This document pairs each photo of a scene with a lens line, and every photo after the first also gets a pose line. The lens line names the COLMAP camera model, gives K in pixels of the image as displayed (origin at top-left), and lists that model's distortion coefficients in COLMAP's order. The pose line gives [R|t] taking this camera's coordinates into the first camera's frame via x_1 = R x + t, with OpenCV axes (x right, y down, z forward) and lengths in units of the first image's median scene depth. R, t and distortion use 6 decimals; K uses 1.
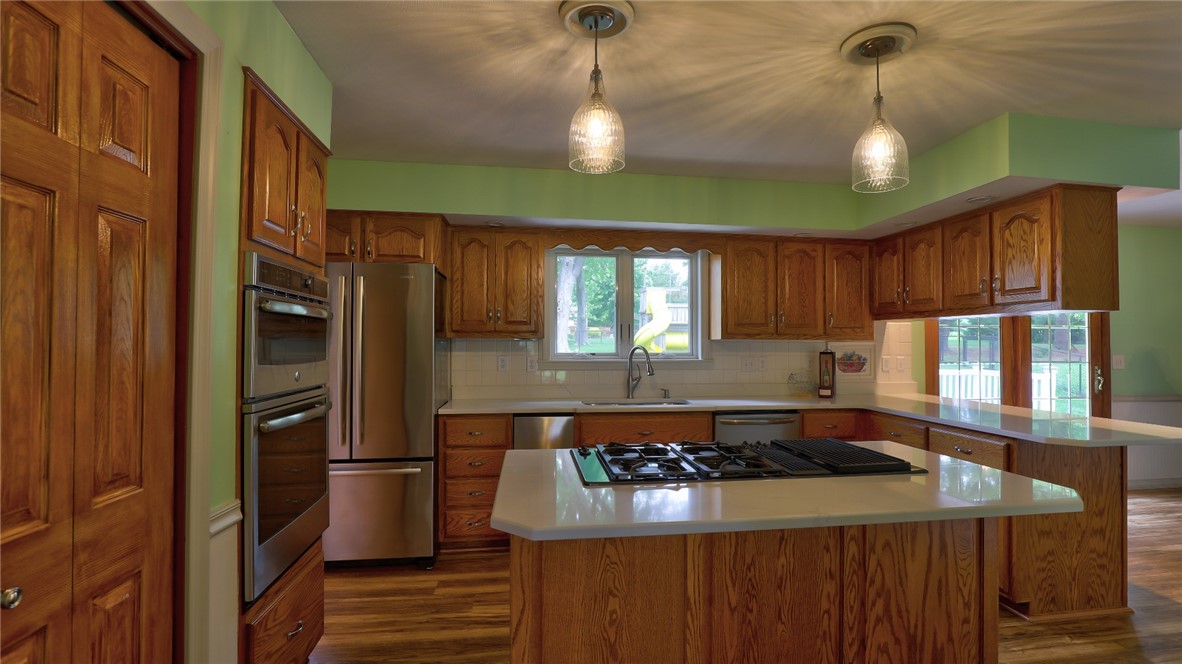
lens RADIAL K [[553.3, 0, 598.8], [0, 553.3, 331.4], [0, 0, 1]] dist [-0.049063, 0.012837]
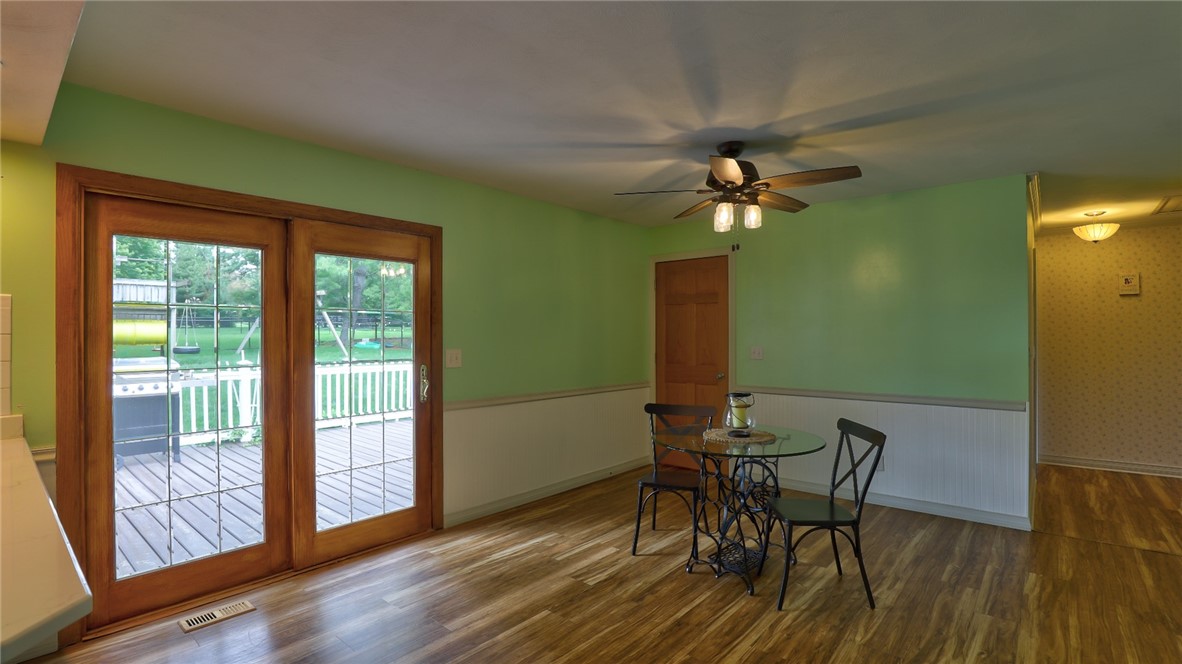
lens RADIAL K [[553.3, 0, 598.8], [0, 553.3, 331.4], [0, 0, 1]] dist [-0.049063, 0.012837]
pose [[0.747372, -0.004006, 0.664394, 1.126045], [-0.009503, 0.999815, 0.016718, 0.007566], [-0.664338, -0.018808, 0.747196, 0.507578]]
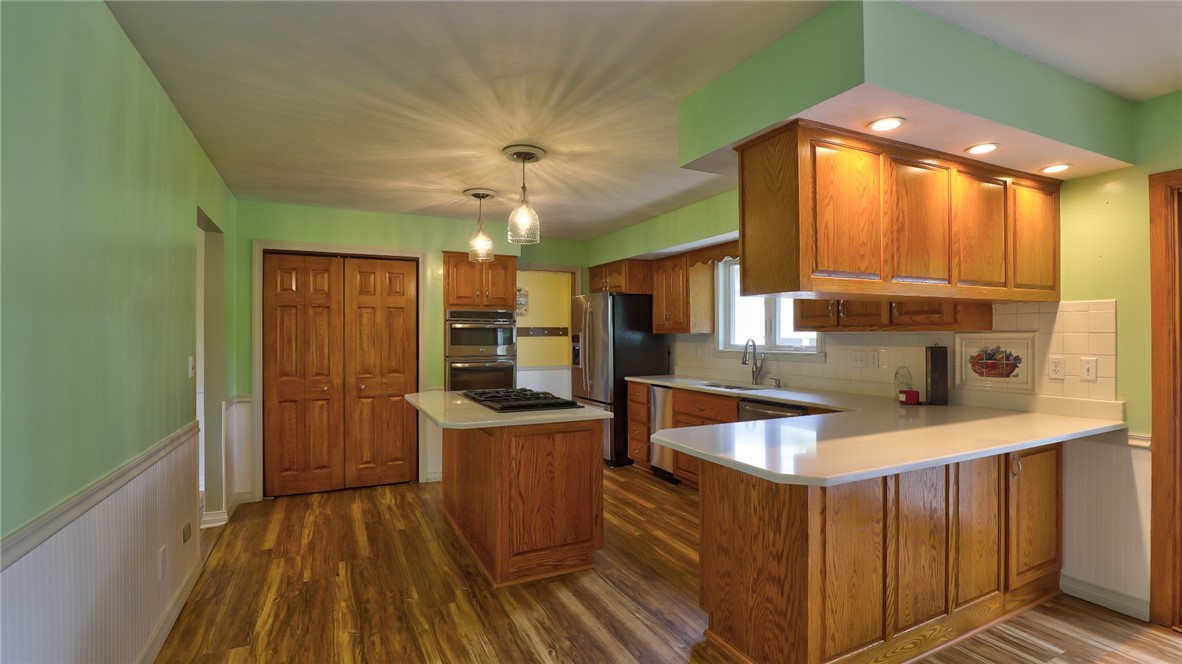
lens RADIAL K [[553.3, 0, 598.8], [0, 553.3, 331.4], [0, 0, 1]] dist [-0.049063, 0.012837]
pose [[0.309600, -0.012639, -0.950783, 1.619420], [0.025366, 0.999666, -0.005029, 0.012741], [0.950528, -0.022560, 0.309817, 0.520324]]
